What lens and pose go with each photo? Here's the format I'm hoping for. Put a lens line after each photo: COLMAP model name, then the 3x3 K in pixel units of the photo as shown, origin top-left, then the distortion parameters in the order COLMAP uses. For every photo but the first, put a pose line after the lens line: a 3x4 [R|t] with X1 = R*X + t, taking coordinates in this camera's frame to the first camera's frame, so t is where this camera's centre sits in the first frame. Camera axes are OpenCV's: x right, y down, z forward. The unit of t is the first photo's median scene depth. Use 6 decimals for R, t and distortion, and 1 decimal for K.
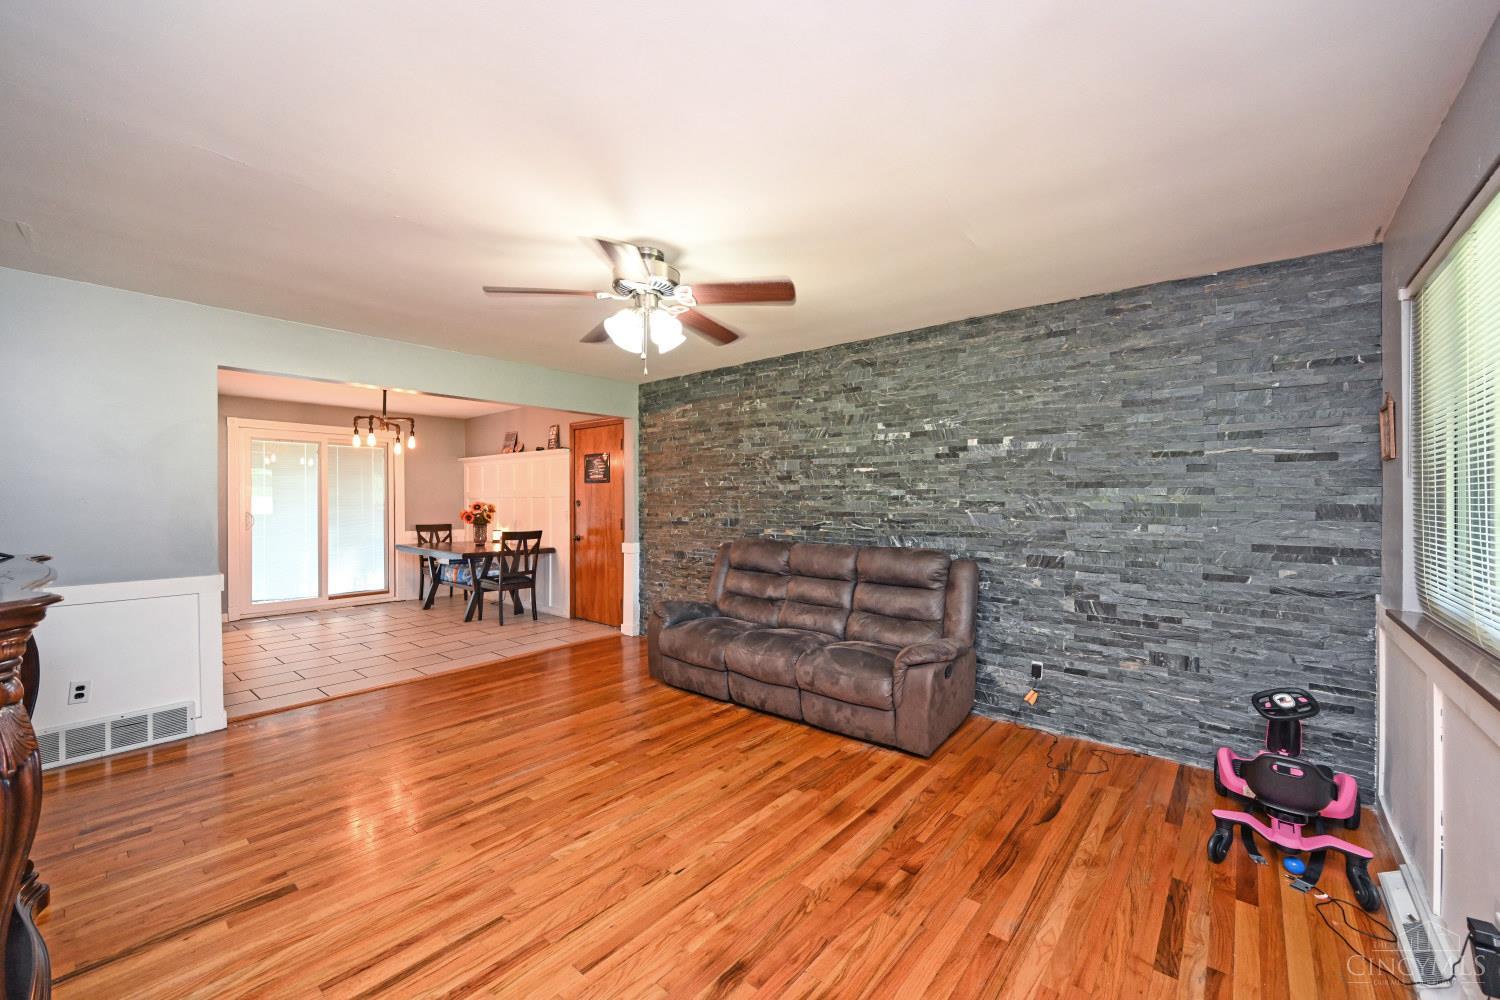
lens RADIAL K [[582.9, 0, 747.2], [0, 582.9, 501.9], [0, 0, 1]] dist [-0.001108, -0.000039]
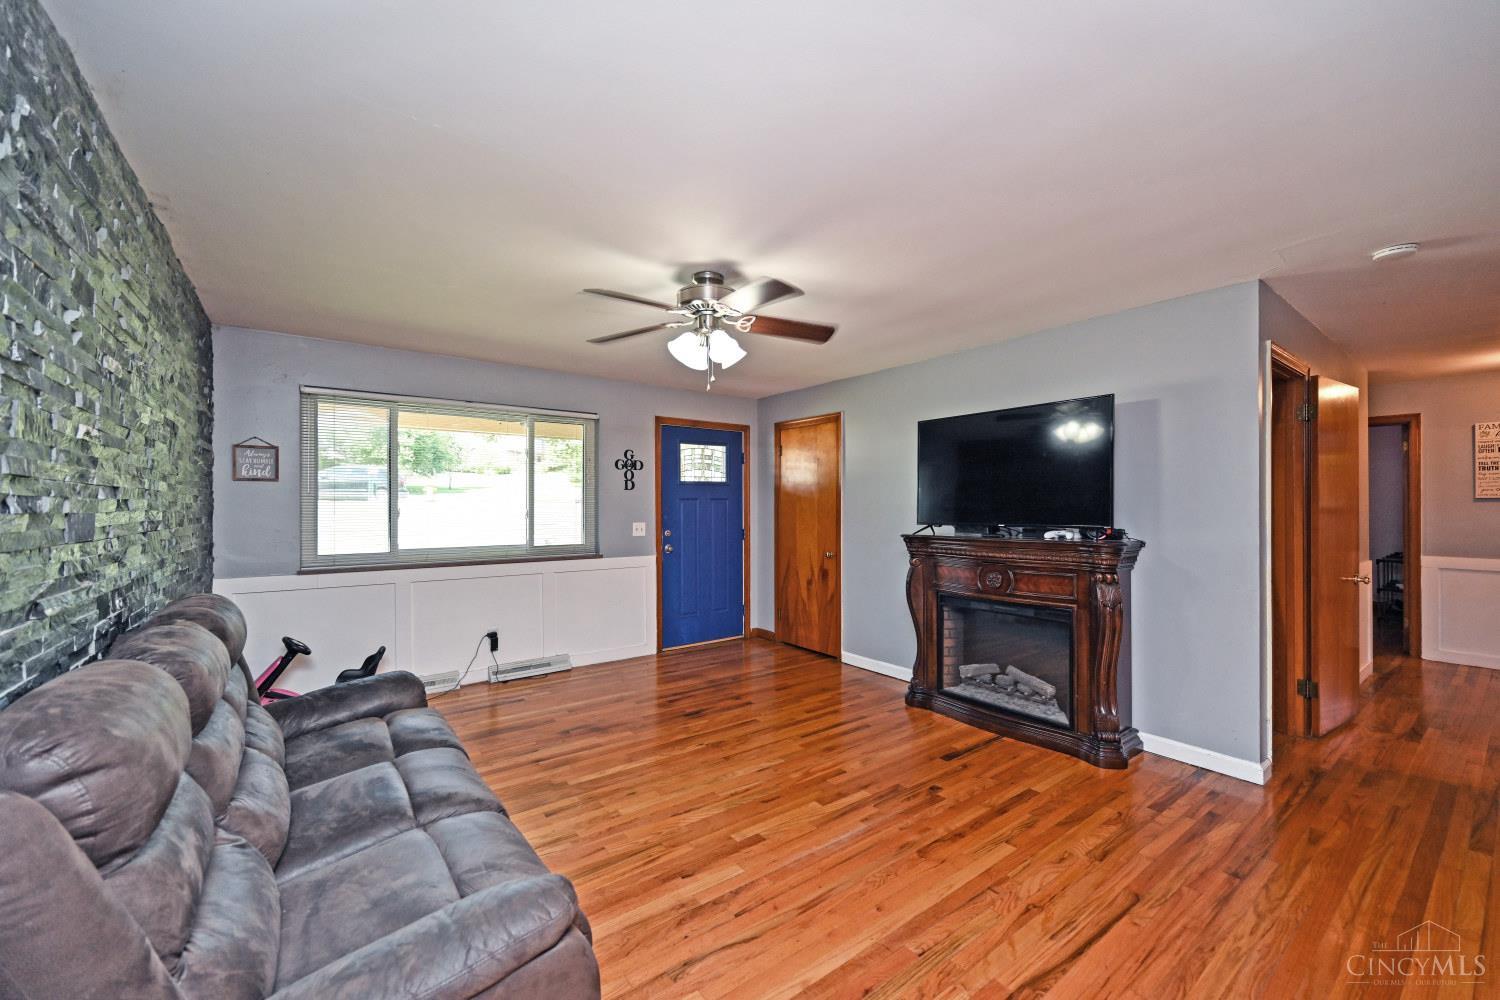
lens RADIAL K [[582.9, 0, 751.2], [0, 582.9, 506.6], [0, 0, 1]] dist [-0.001108, -0.000039]
pose [[-0.974527, 0.001178, 0.224269, -0.502458], [0.000164, 0.999990, -0.004540, 0.000138], [-0.224272, -0.004388, -0.974517, 2.087545]]
